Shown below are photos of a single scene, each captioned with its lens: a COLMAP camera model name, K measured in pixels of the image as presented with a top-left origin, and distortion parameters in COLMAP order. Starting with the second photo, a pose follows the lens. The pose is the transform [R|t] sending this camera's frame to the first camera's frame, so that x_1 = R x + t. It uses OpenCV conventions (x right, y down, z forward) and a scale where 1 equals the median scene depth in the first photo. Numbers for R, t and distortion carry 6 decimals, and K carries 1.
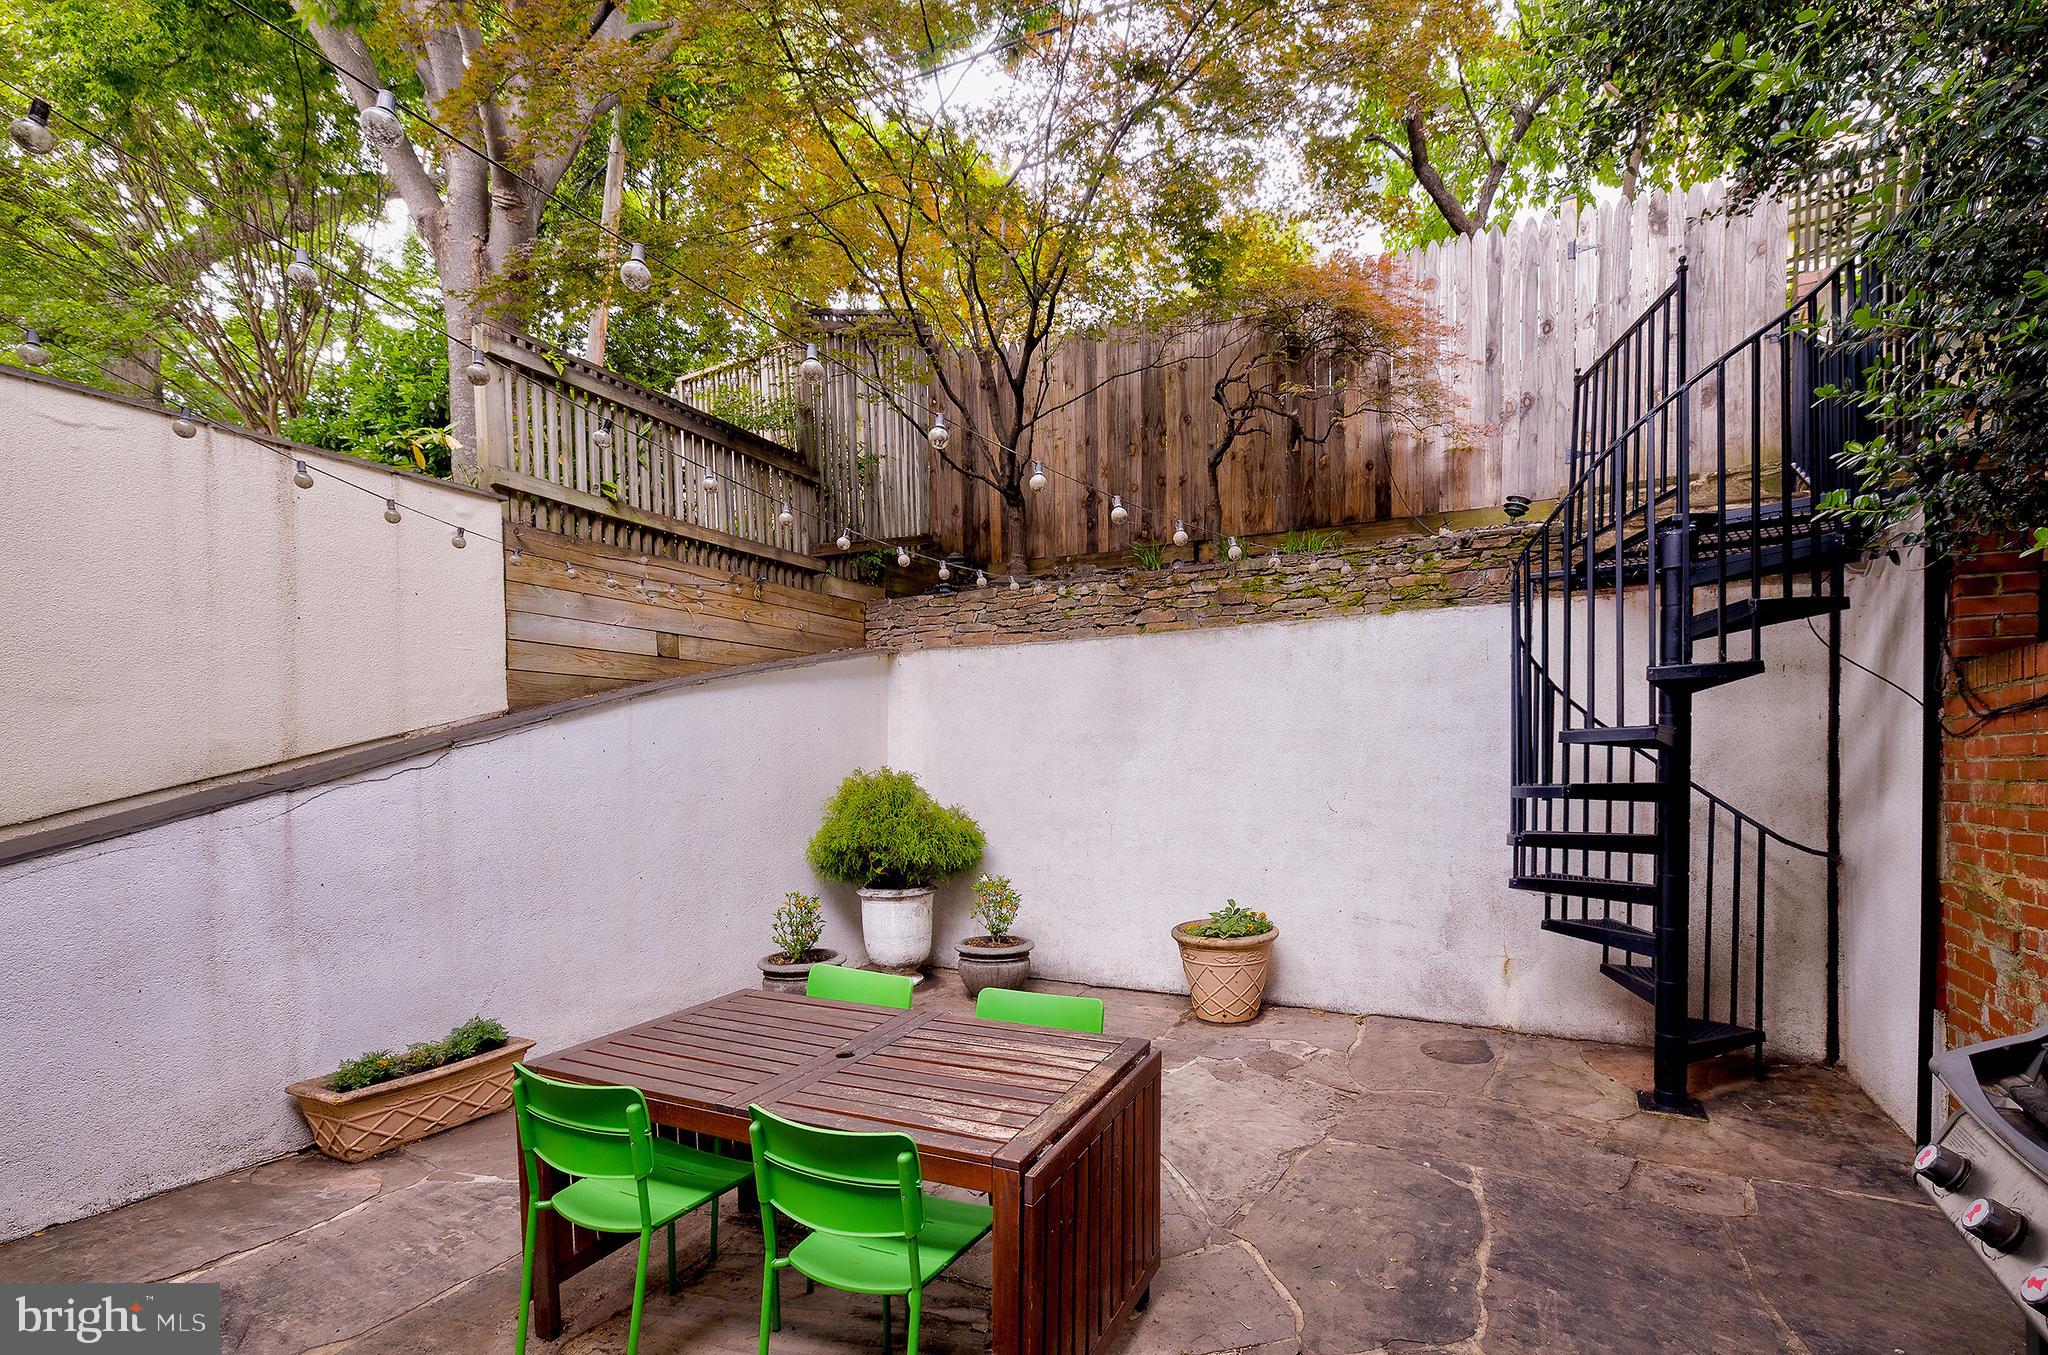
lens RADIAL K [[903.0, 0, 1062.0], [0, 903.0, 787.4], [0, 0, 1]] dist [0.000446, 0.000667]
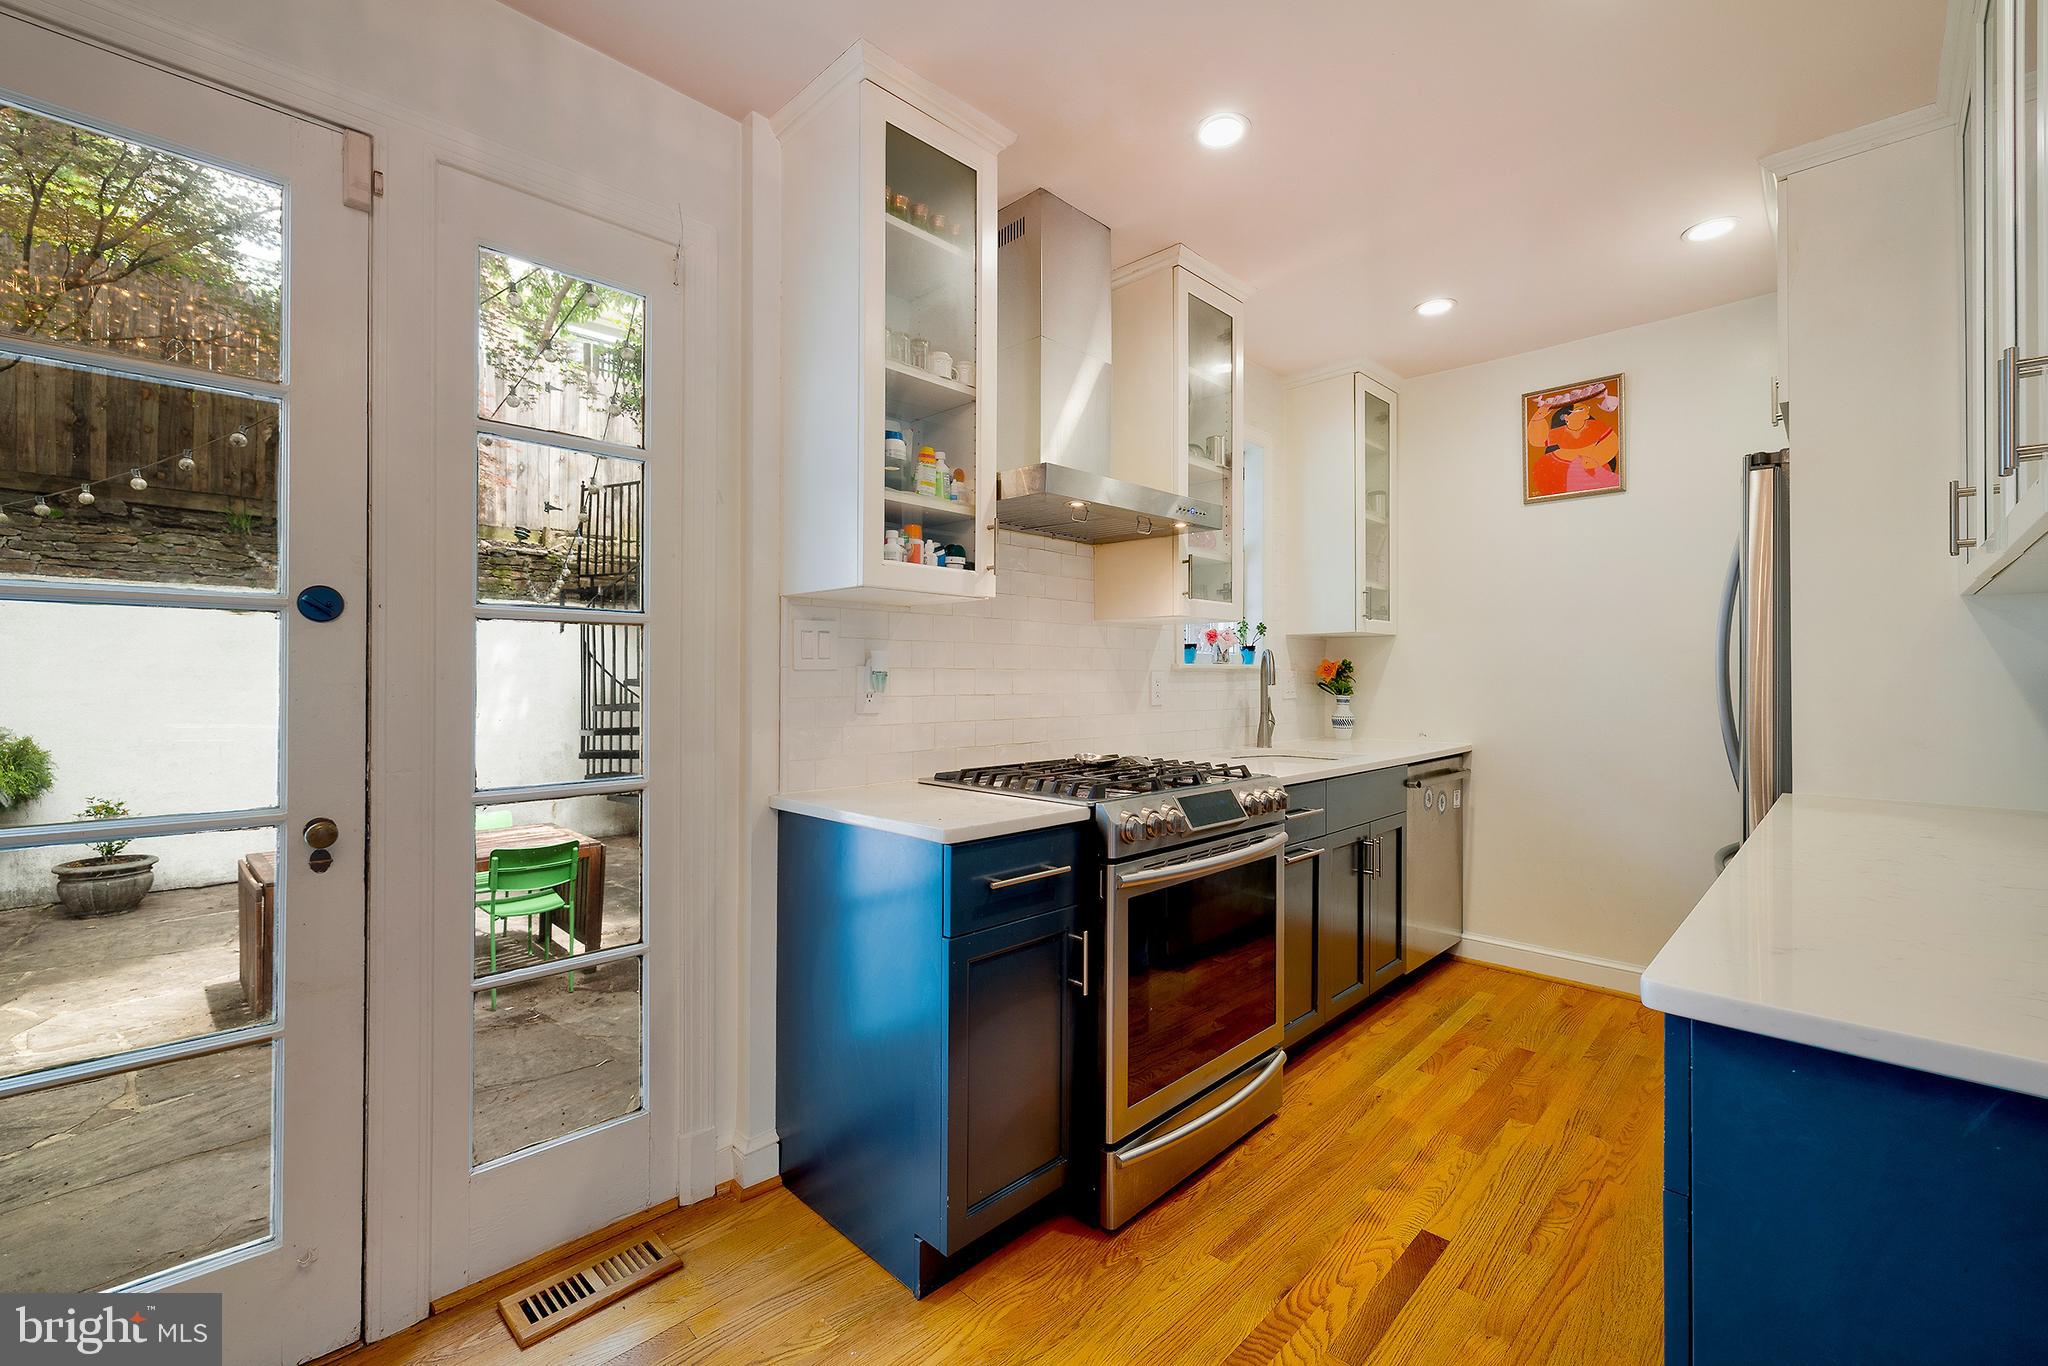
lens RADIAL K [[858.2, 0, 1024.9], [0, 858.2, 672.2], [0, 0, 1]] dist [-0.000495, -0.000156]
pose [[0.324119, 0.011058, 0.945952, -0.739752], [0.017618, 0.999688, -0.017723, -0.018092], [-0.945852, 0.022410, 0.323823, -0.396580]]
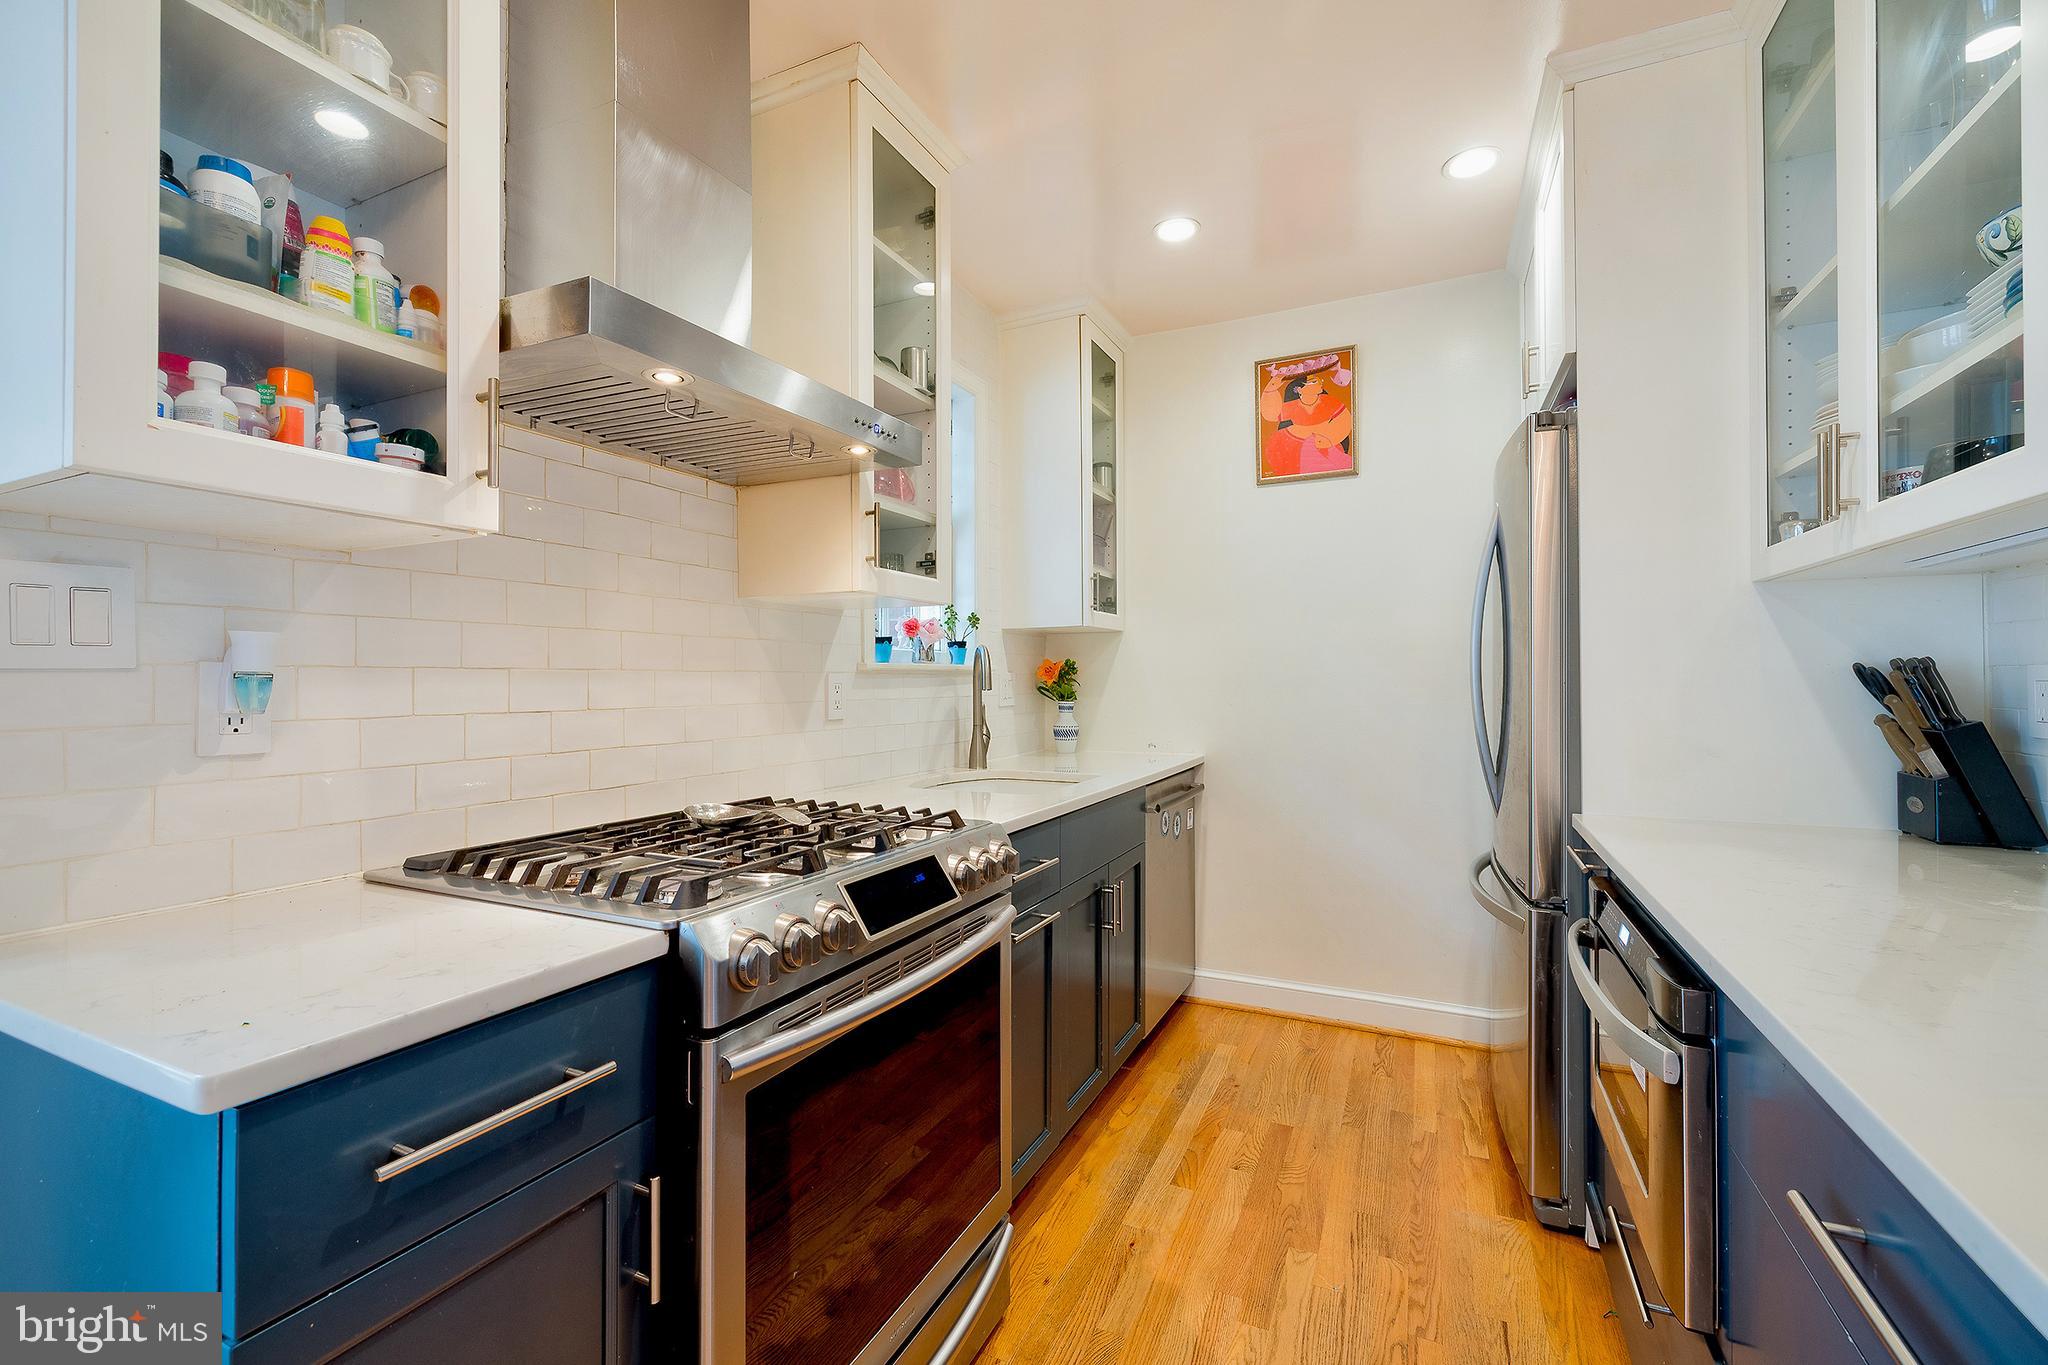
lens RADIAL K [[857.6, 0, 1022.9], [0, 857.6, 678.0], [0, 0, 1]] dist [0.000825, -0.000059]
pose [[-0.002082, 0.008749, 0.999960, -0.578958], [0.026037, 0.999623, -0.008692, -0.018915], [-0.999659, 0.026018, -0.002309, -0.383331]]
